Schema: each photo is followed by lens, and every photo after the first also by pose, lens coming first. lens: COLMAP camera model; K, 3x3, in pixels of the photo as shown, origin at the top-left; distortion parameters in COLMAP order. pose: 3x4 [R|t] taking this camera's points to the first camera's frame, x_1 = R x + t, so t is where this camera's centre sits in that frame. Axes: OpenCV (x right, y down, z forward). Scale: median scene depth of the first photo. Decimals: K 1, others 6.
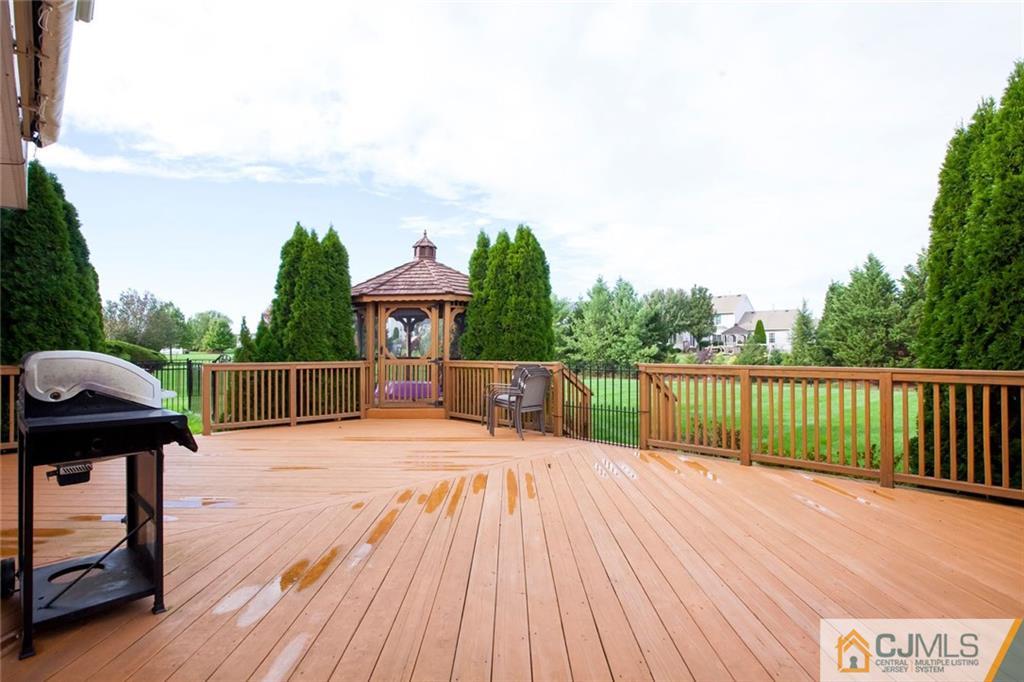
lens RADIAL K [[480.3, 0, 510.2], [0, 480.3, 327.7], [0, 0, 1]] dist [-0.024541, 0.000234]
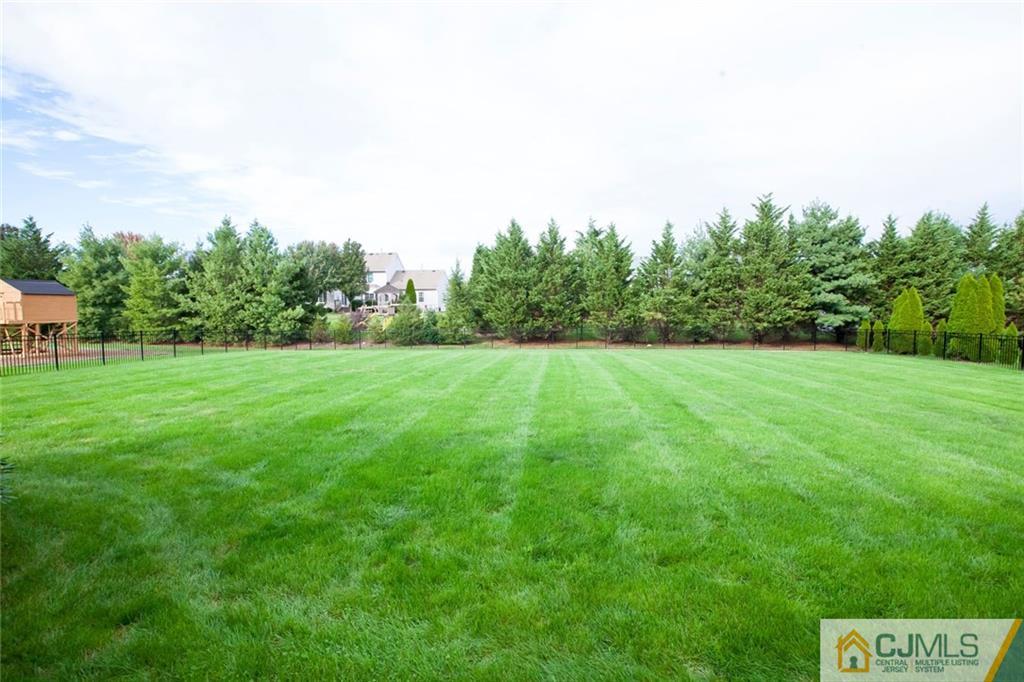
lens RADIAL K [[480.3, 0, 510.2], [0, 480.3, 327.7], [0, 0, 1]] dist [-0.024541, 0.000234]
pose [[0.766311, -0.036882, 0.641410, 0.042171], [-0.020692, 0.996416, 0.082016, -0.002118], [-0.642136, -0.076122, 0.762802, 0.116553]]
